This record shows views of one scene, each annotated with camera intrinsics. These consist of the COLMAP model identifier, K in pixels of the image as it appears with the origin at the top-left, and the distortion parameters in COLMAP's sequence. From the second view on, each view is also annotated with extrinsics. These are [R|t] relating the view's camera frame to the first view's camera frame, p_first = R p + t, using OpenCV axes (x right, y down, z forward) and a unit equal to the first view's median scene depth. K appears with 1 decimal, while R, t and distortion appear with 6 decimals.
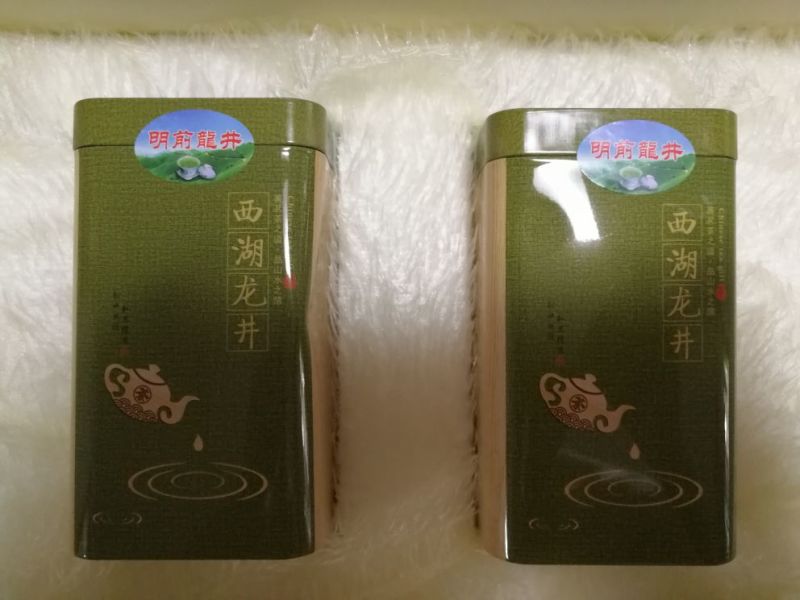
lens RADIAL K [[662.1, 0, 398.0], [0, 662.1, 300.9], [0, 0, 1]] dist [-0.002196, -0.009630]
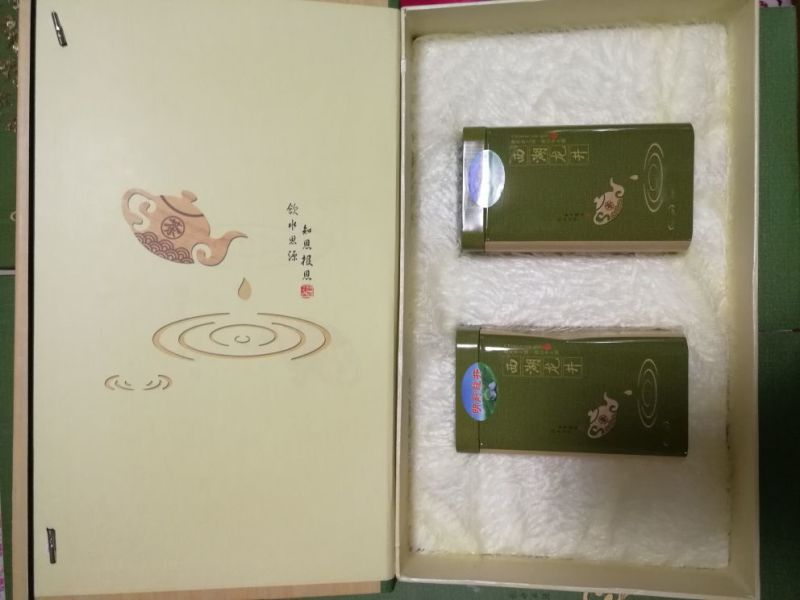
lens RADIAL K [[662.1, 0, 398.3], [0, 662.1, 296.6], [0, 0, 1]] dist [-0.002196, -0.009630]
pose [[0.010474, -0.999860, 0.013074, -0.036305], [0.993291, 0.008897, -0.115295, -0.226683], [0.115162, 0.014194, 0.993245, -0.983044]]
